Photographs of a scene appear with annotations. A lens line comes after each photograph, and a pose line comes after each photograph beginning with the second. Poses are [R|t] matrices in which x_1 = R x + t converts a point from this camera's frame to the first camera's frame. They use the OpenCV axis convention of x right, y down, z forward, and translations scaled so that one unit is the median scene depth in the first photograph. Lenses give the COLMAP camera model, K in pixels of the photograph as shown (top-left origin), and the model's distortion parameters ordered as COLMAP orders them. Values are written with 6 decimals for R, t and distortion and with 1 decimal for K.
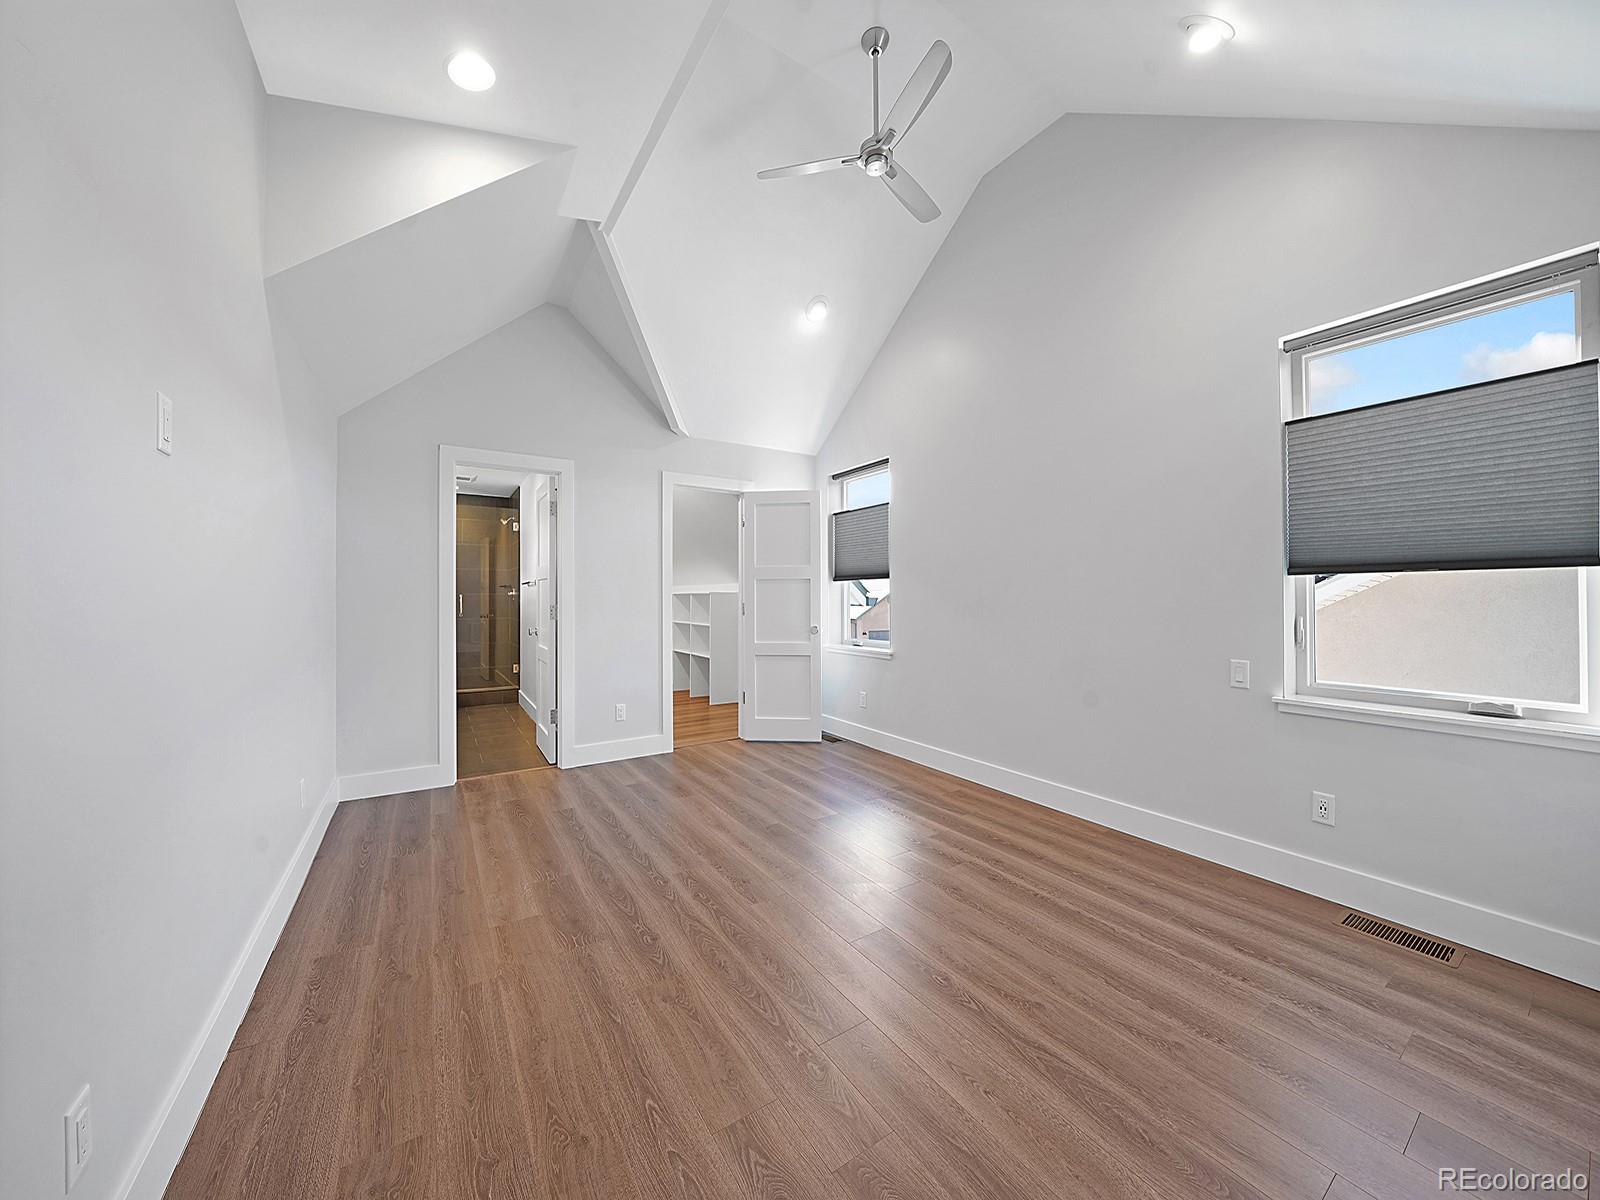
lens RADIAL K [[560.2, 0, 800.9], [0, 560.2, 592.2], [0, 0, 1]] dist [-0.000850, 0.000008]
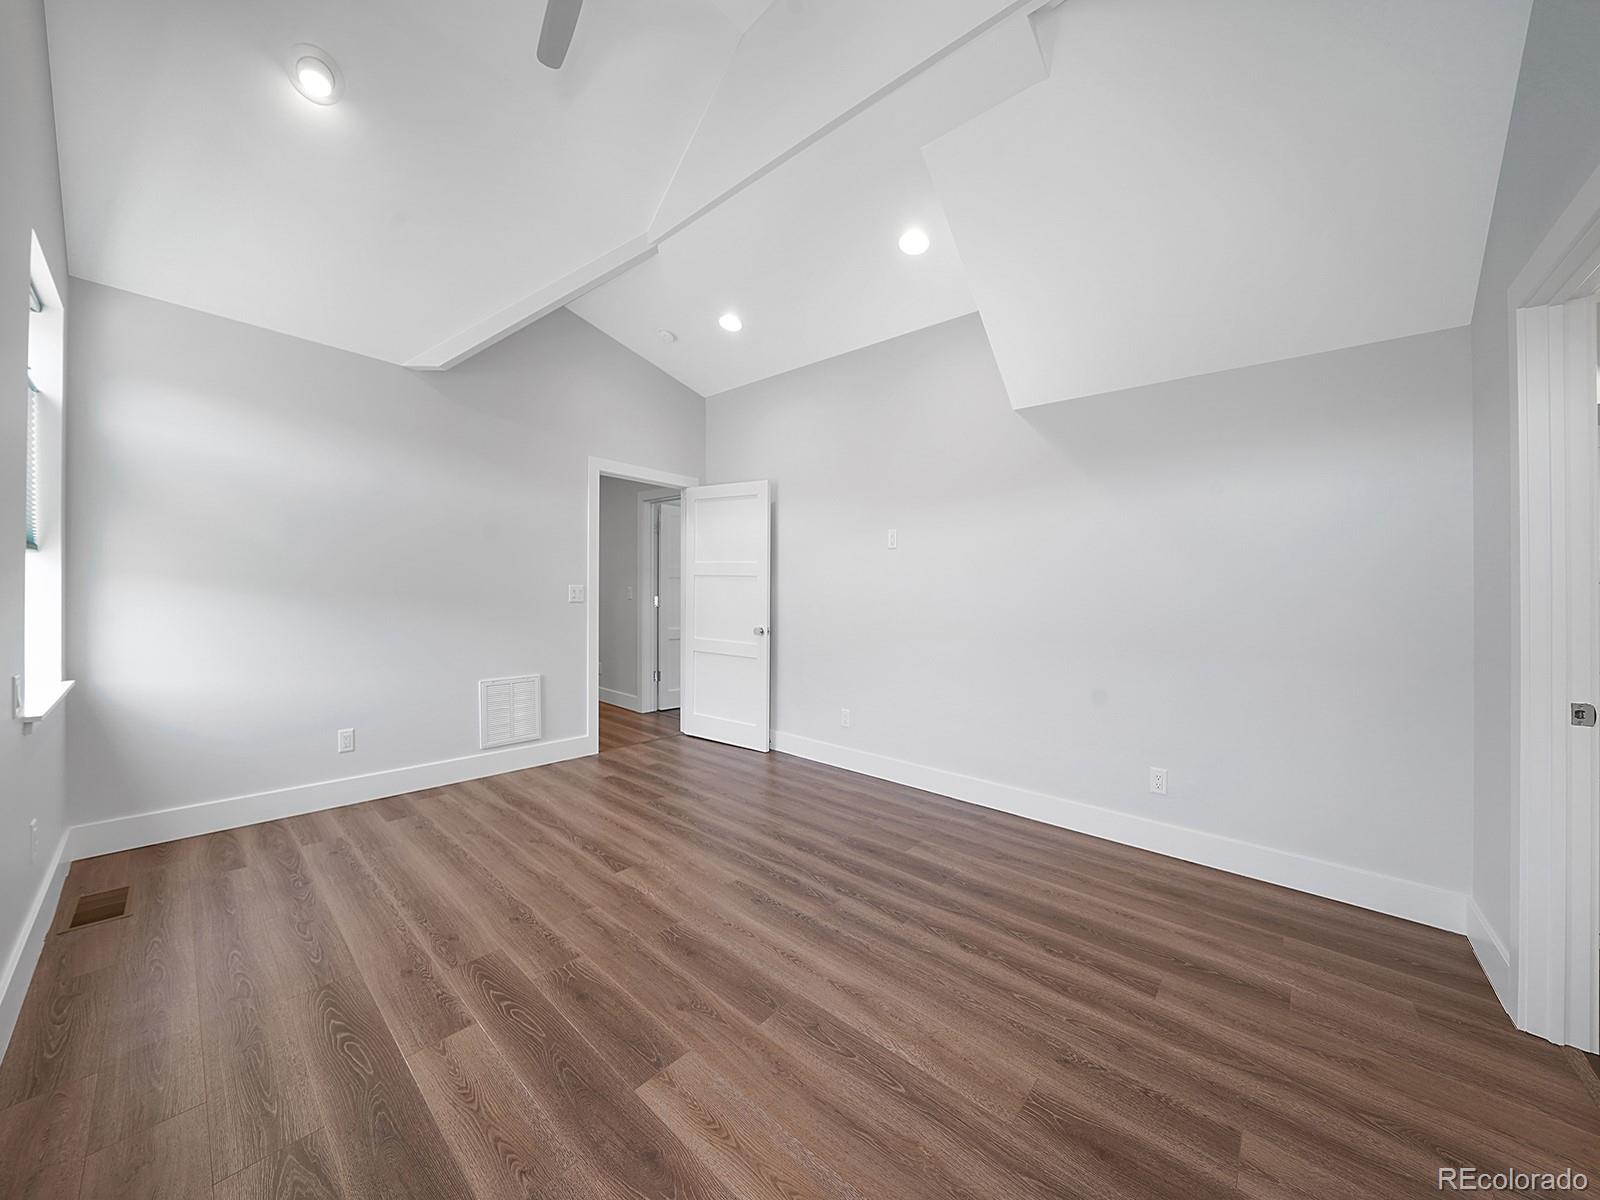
lens RADIAL K [[560.2, 0, 802.0], [0, 560.2, 595.2], [0, 0, 1]] dist [-0.000850, 0.000008]
pose [[-0.962480, -0.018702, -0.270707, 0.089167], [-0.019231, 0.999815, -0.000699, 0.012796], [0.270670, 0.004533, -0.962662, 1.916860]]
